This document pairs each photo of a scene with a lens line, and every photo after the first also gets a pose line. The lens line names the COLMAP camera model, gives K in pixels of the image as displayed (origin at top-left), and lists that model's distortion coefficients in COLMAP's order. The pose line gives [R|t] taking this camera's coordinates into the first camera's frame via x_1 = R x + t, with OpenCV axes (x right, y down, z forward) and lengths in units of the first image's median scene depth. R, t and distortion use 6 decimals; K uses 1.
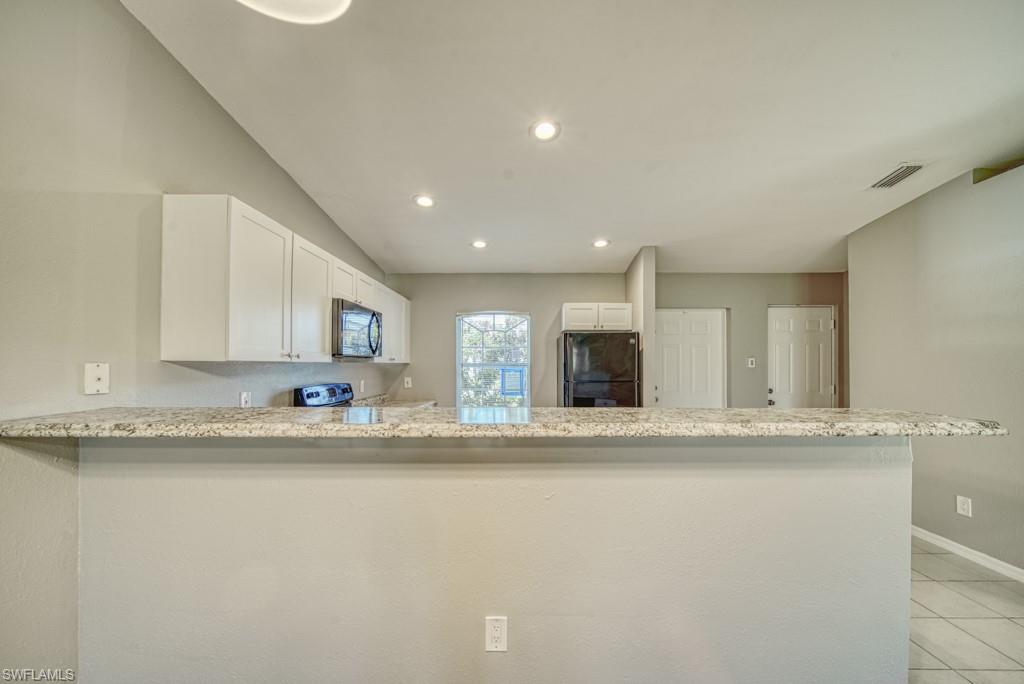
lens RADIAL K [[381.1, 0, 510.0], [0, 381.1, 369.1], [0, 0, 1]] dist [-0.000708, -0.000224]
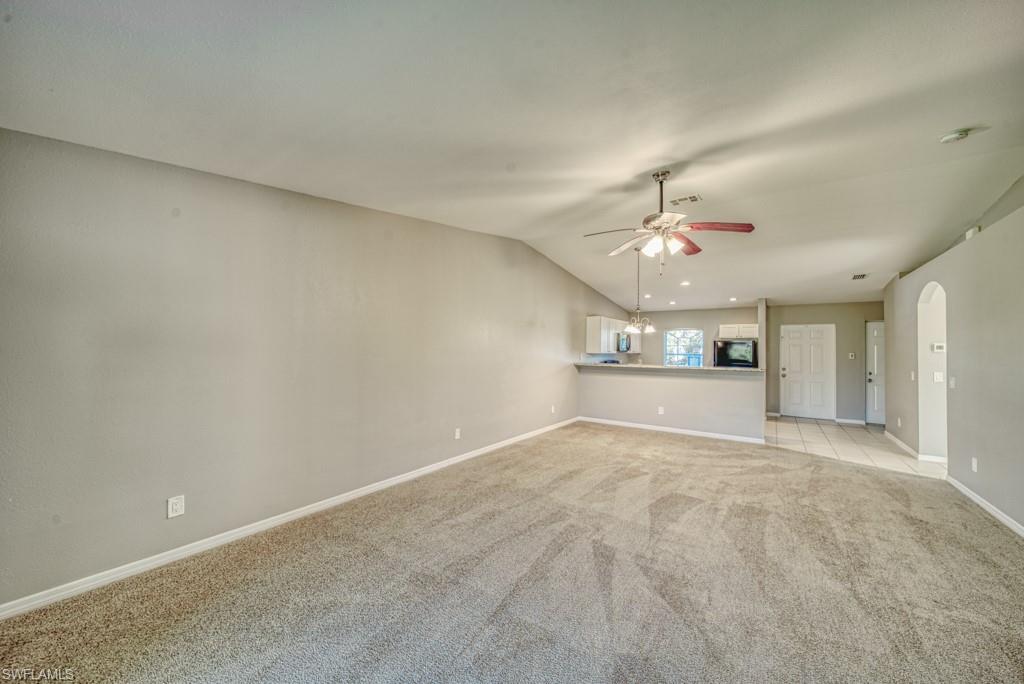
lens RADIAL K [[357.8, 0, 507.1], [0, 357.8, 343.5], [0, 0, 1]] dist [-0.000103, -0.000122]
pose [[0.830653, -0.000520, -0.556791, 0.271157], [-0.020082, 0.999321, -0.030893, 0.008494], [0.556429, 0.036843, 0.830078, -1.237060]]
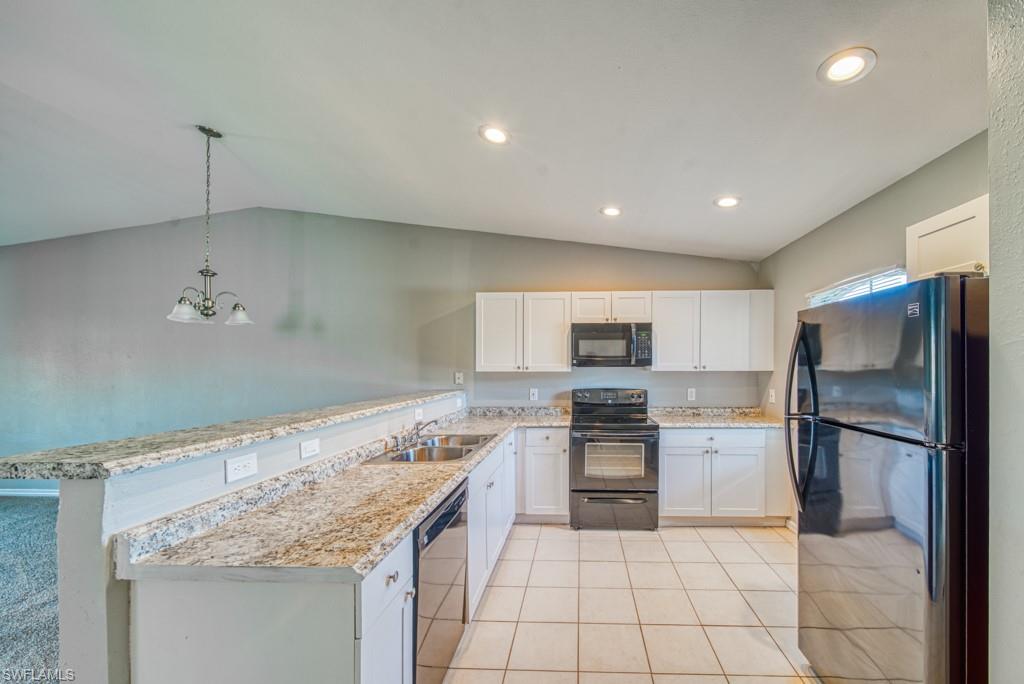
lens RADIAL K [[388.6, 0, 580.4], [0, 388.6, 365.7], [0, 0, 1]] dist [0.000346, -0.000074]
pose [[-0.018971, -0.001544, -0.999819, 0.565435], [-0.009213, 0.999957, -0.001369, -0.023415], [0.999778, 0.009186, -0.018984, 0.663611]]
